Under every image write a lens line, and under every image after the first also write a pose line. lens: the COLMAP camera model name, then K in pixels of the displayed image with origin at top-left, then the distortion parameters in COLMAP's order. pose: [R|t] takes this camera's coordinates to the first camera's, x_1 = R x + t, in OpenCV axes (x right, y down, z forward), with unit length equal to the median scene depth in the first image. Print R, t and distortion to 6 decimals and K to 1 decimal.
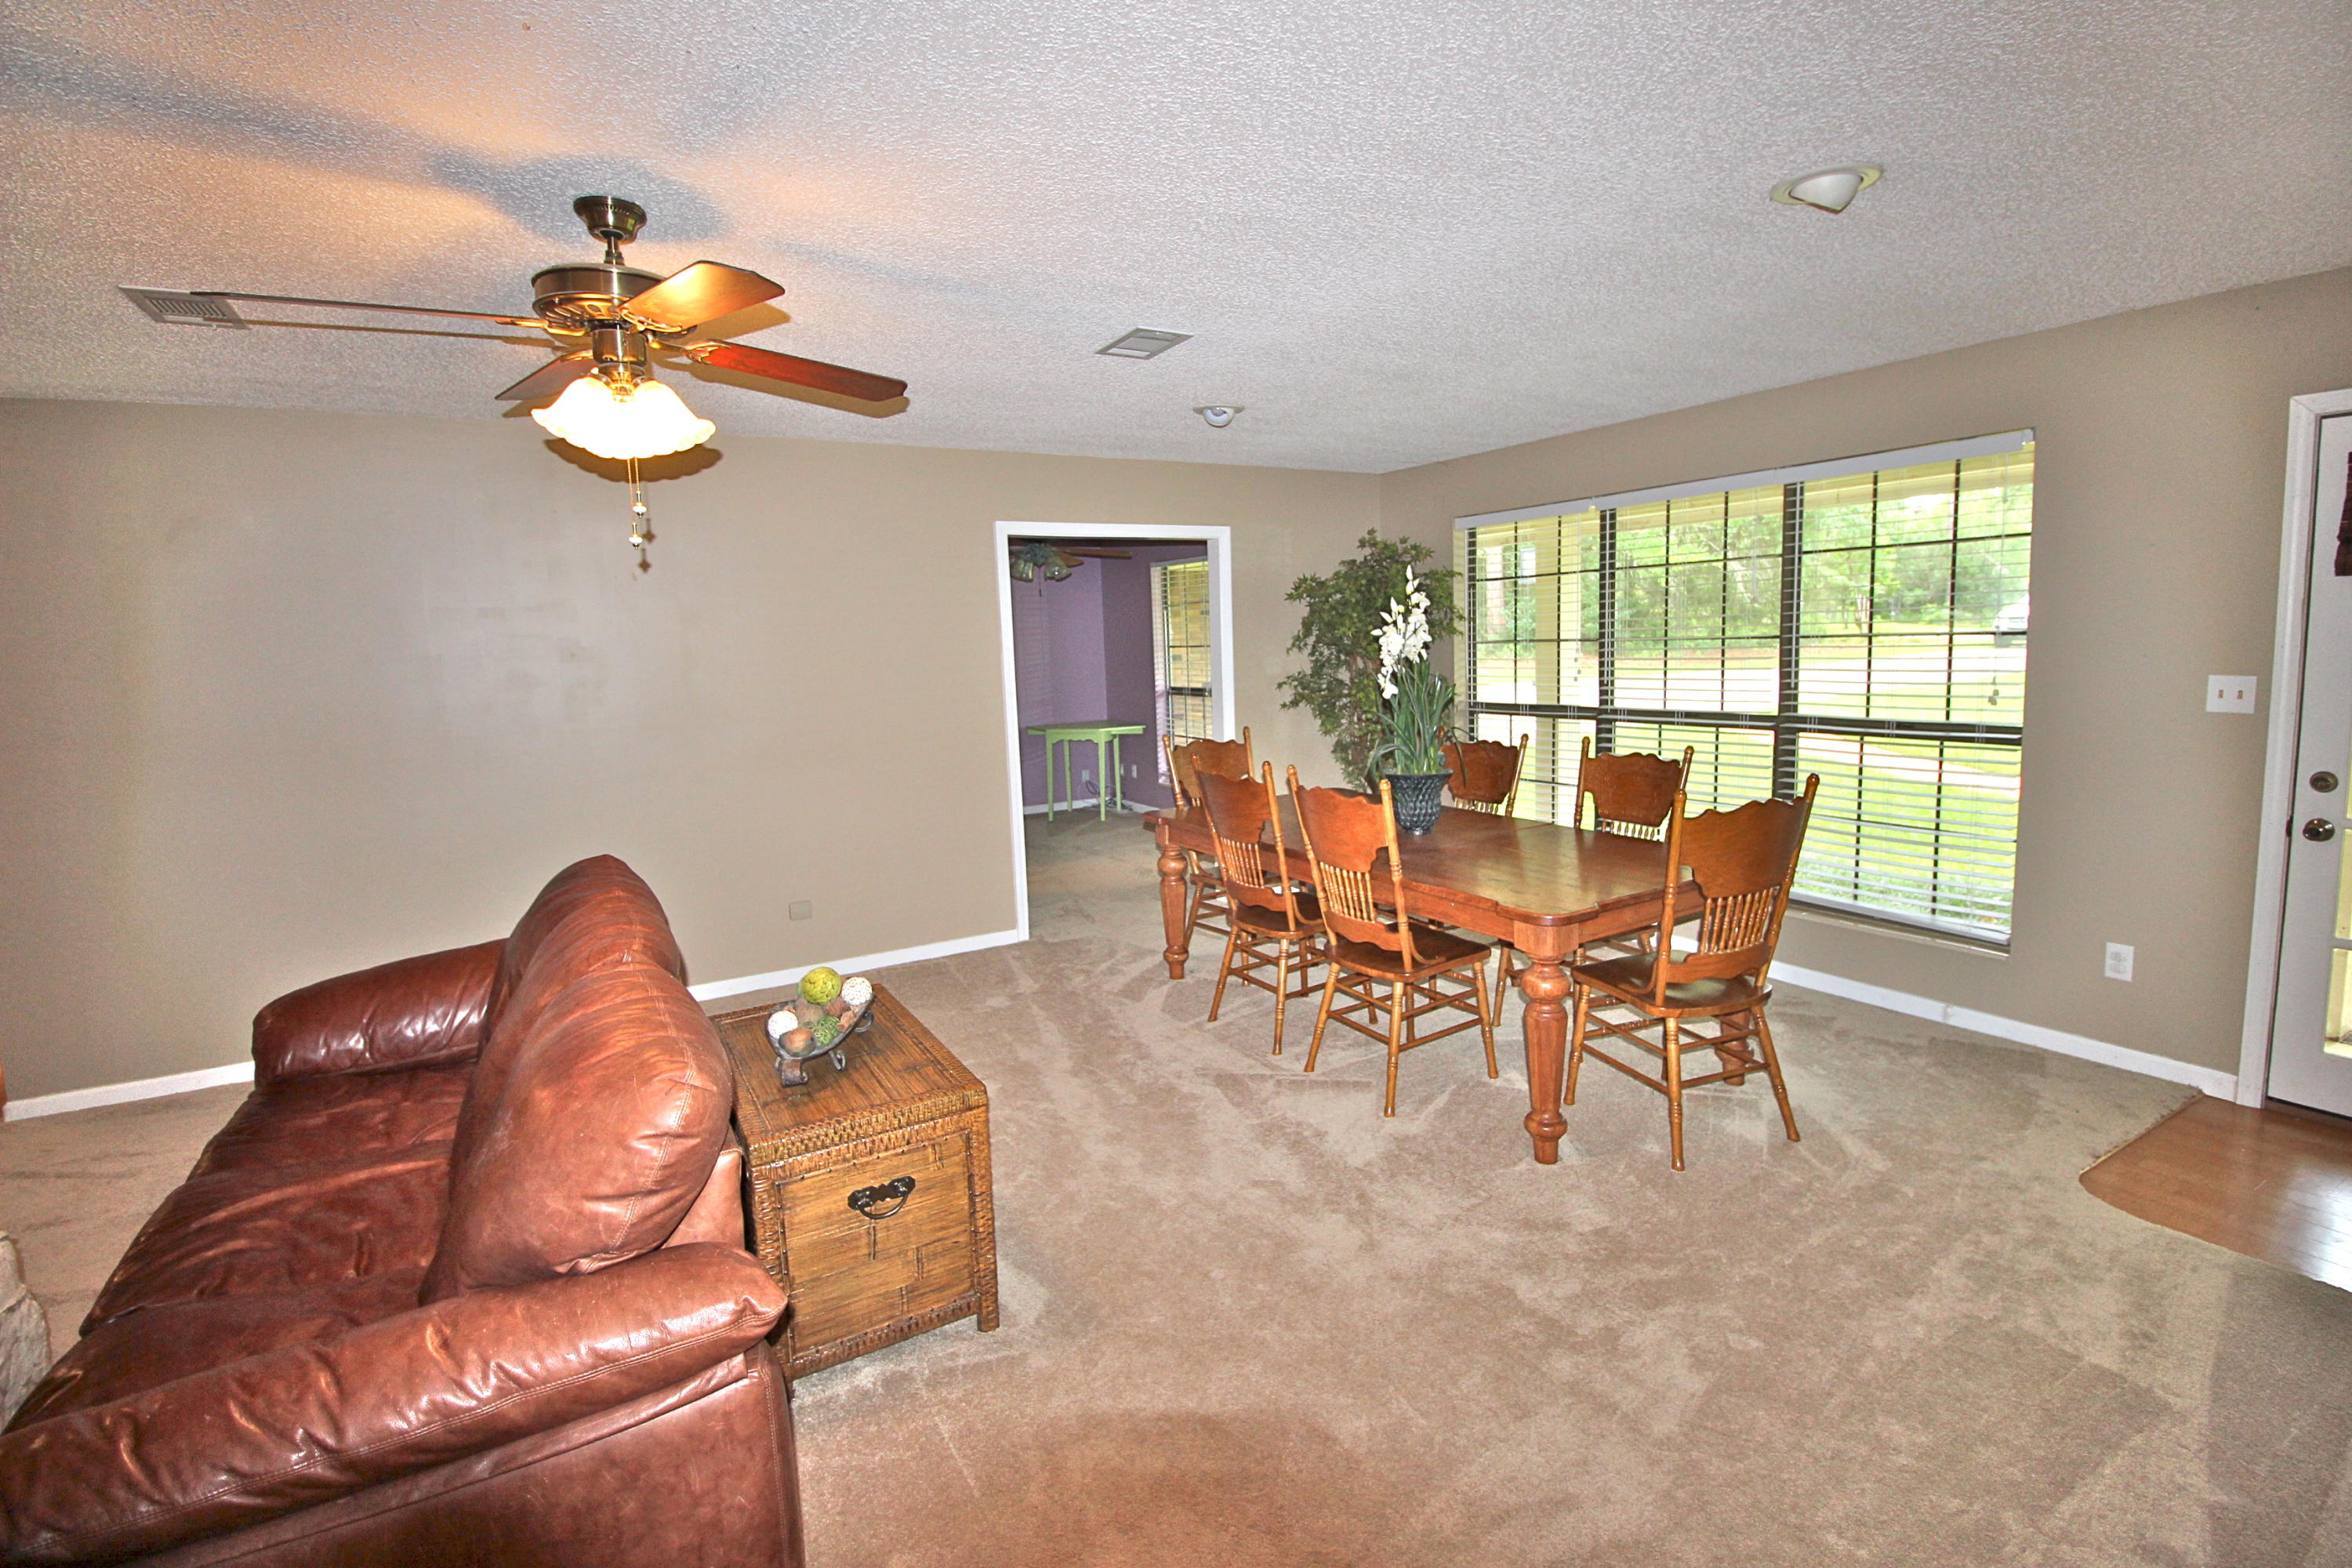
lens RADIAL K [[1086.2, 0, 1176.1], [0, 1086.2, 771.6], [0, 0, 1]] dist [-0.004205, -0.010421]
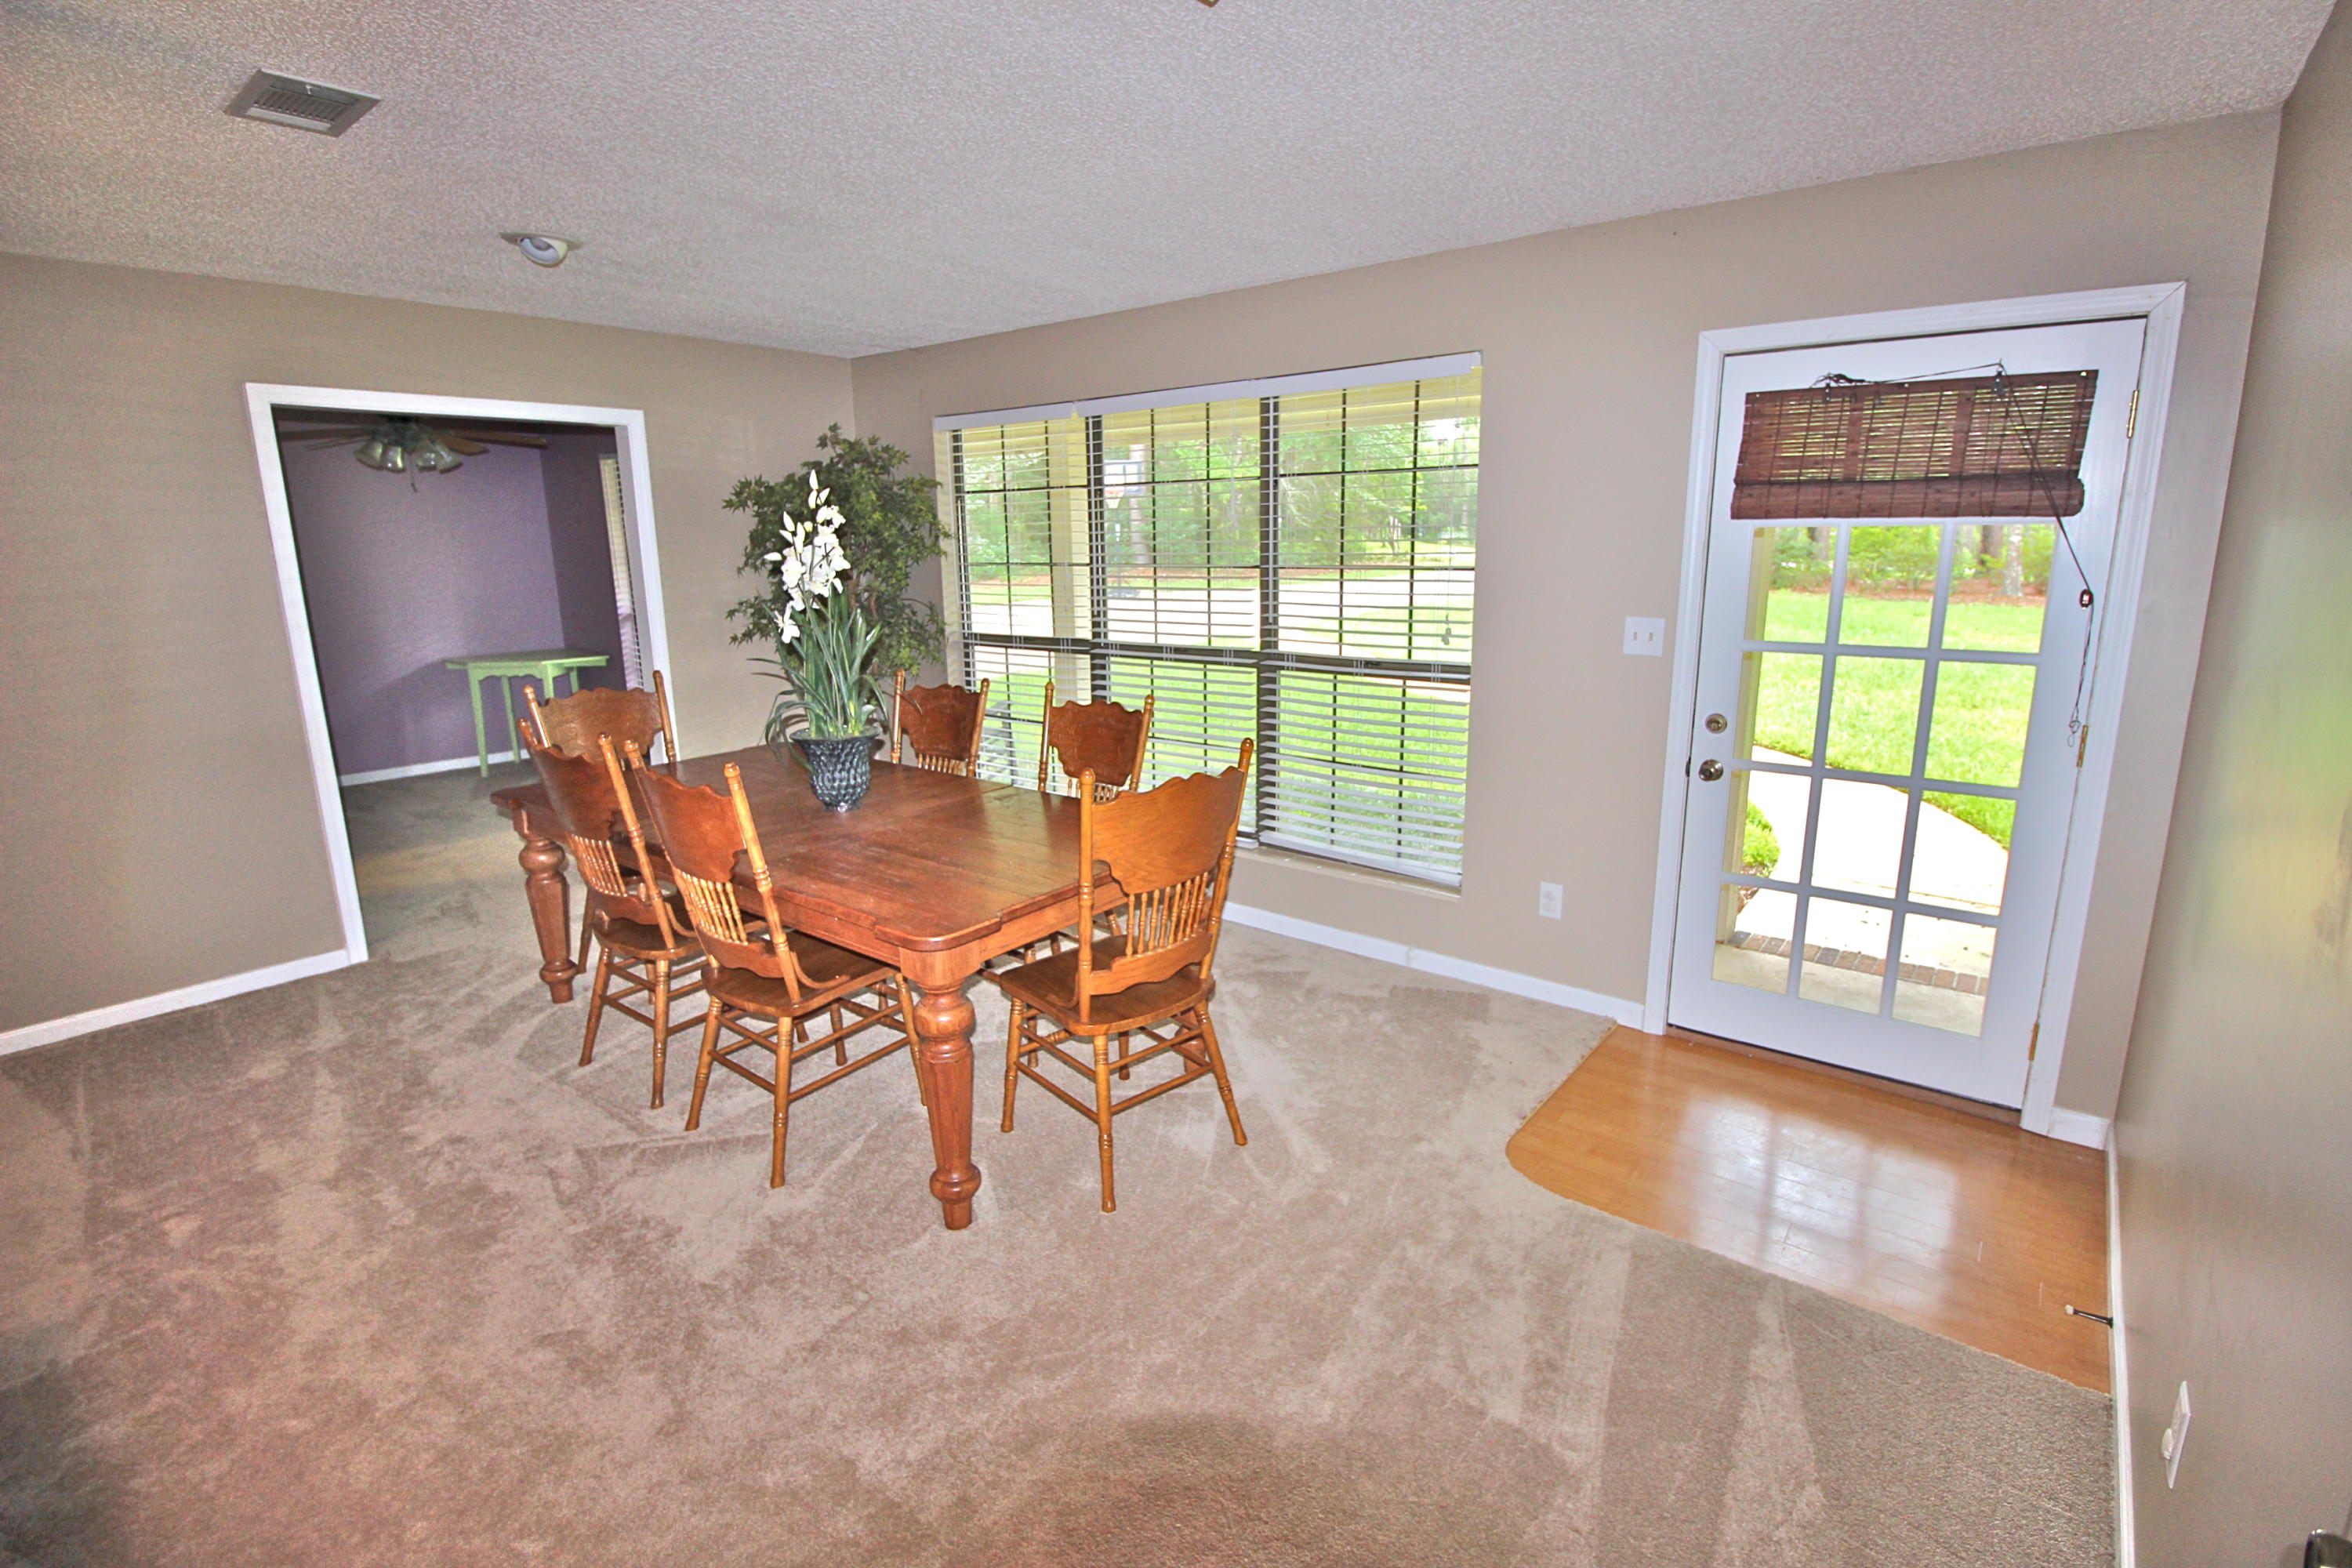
lens RADIAL K [[1086.2, 0, 1169.4], [0, 1086.2, 777.7], [0, 0, 1]] dist [-0.004205, -0.010421]
pose [[0.937285, -0.052018, 0.344661, 0.206218], [0.021631, 0.995576, 0.091431, -0.041789], [-0.347892, -0.078242, 0.934264, 0.190357]]
